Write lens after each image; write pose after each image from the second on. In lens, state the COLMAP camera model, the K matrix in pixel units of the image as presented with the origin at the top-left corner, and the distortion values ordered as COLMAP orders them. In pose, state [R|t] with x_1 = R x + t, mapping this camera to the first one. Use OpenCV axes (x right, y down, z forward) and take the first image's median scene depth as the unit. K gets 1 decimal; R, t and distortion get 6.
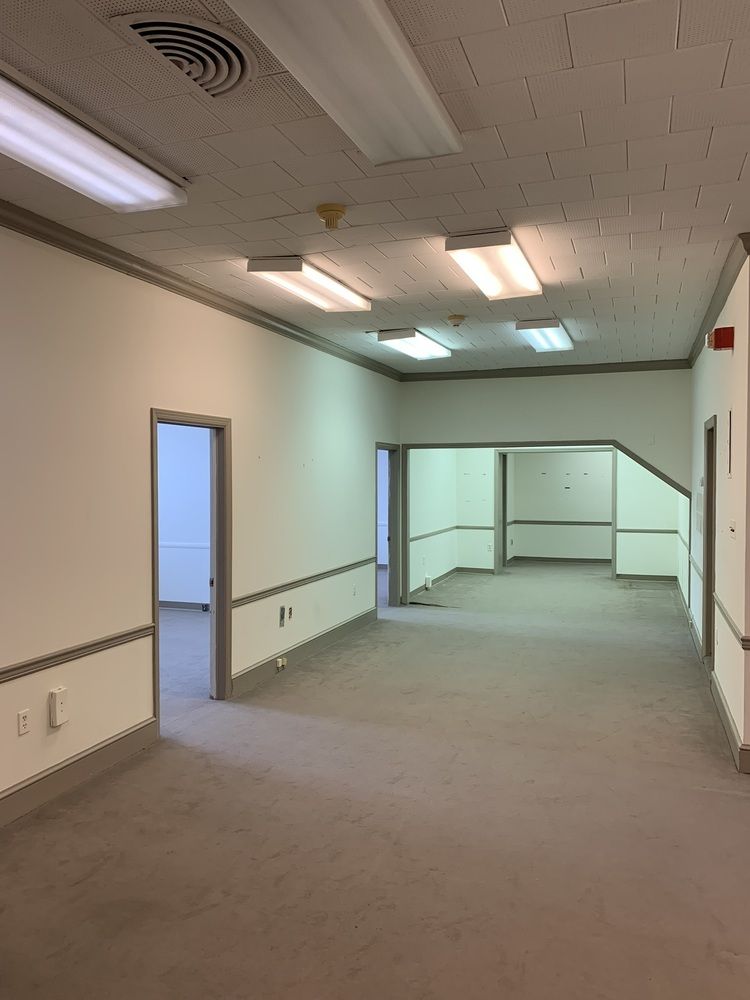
lens RADIAL K [[772.9, 0, 368.2], [0, 772.9, 500.3], [0, 0, 1]] dist [0.023910, -0.022121]
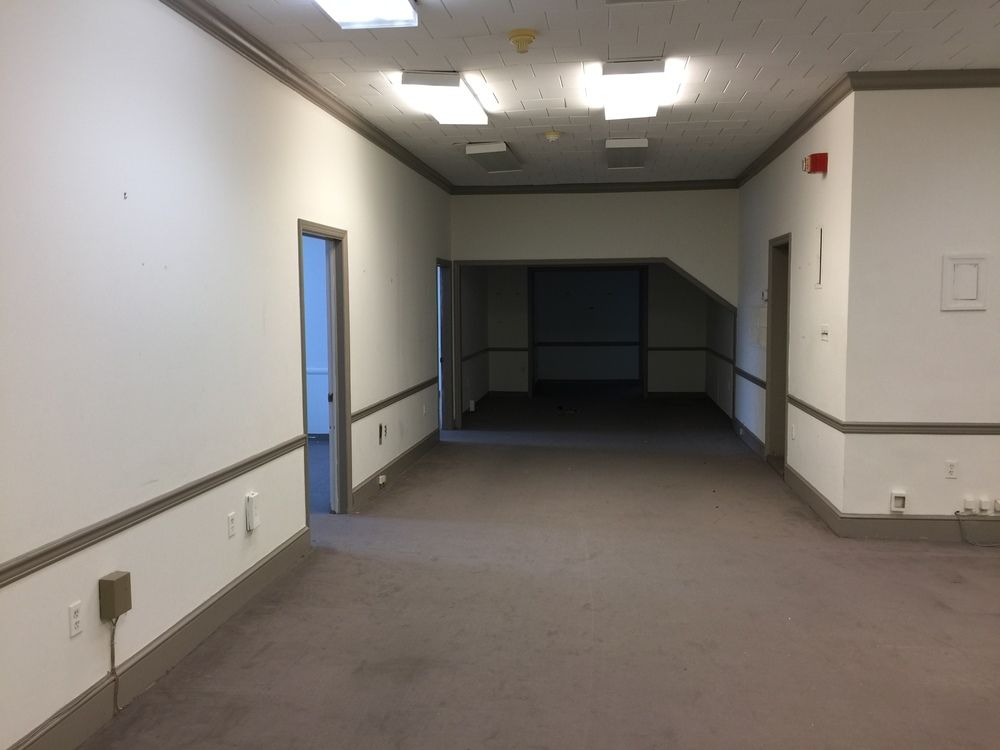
lens RADIAL K [[856.3, 0, 507.4], [0, 856.3, 375.6], [0, 0, 1]] dist [0.024306, 0.006291]
pose [[0.978281, -0.024080, 0.205881, -0.206601], [0.012656, 0.998315, 0.056627, 0.018830], [-0.206898, -0.052791, 0.976937, -0.116428]]
